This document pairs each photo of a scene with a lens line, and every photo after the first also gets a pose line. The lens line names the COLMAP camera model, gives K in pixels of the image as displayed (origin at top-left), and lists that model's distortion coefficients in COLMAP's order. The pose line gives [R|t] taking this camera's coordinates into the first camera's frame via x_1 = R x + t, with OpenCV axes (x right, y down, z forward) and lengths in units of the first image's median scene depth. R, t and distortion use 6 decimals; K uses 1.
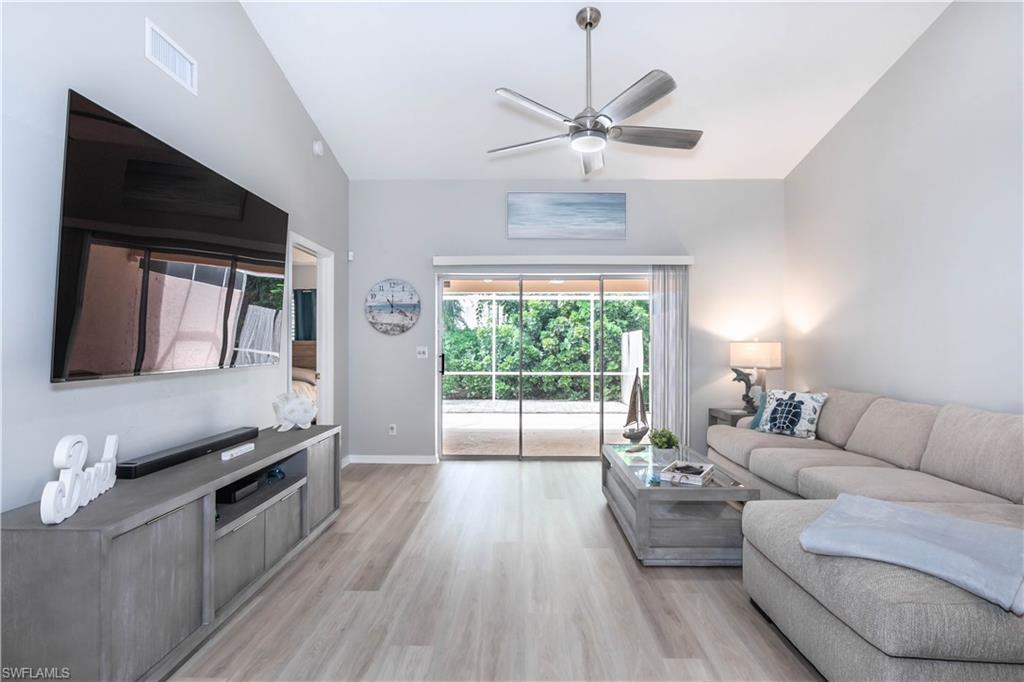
lens RADIAL K [[549.7, 0, 512.6], [0, 549.7, 338.5], [0, 0, 1]] dist [0.002611, 0.000326]
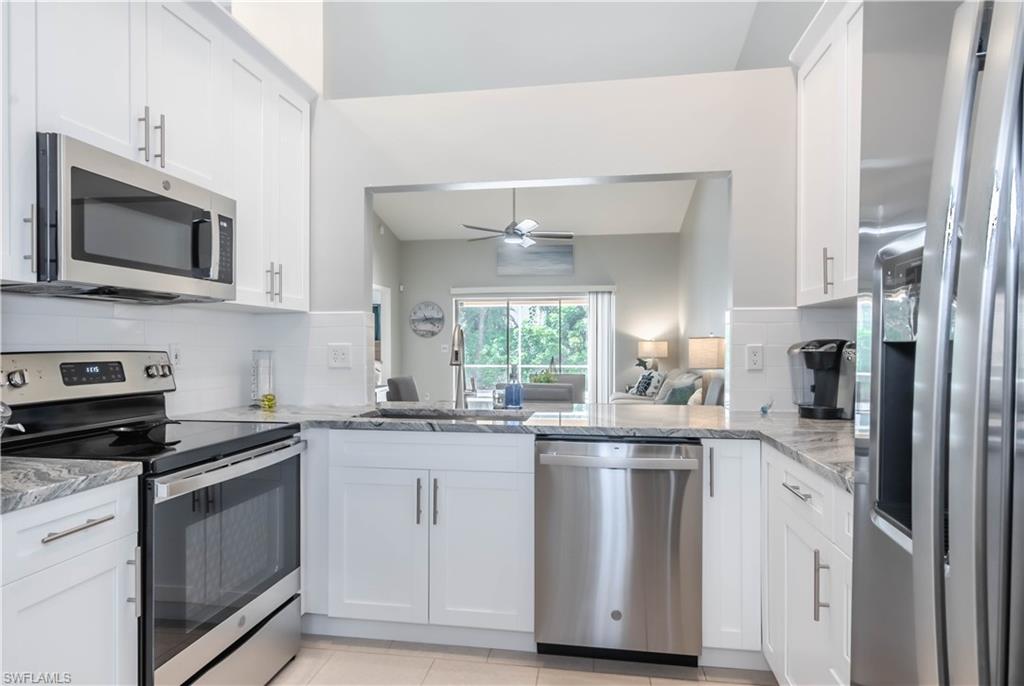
lens RADIAL K [[613.7, 0, 515.9], [0, 613.7, 351.7], [0, 0, 1]] dist [-0.001238, 0.002074]
pose [[0.991983, -0.000417, -0.126370, 0.262844], [0.003846, 0.999631, 0.026893, -0.012024], [0.126312, -0.027164, 0.991619, -0.729305]]
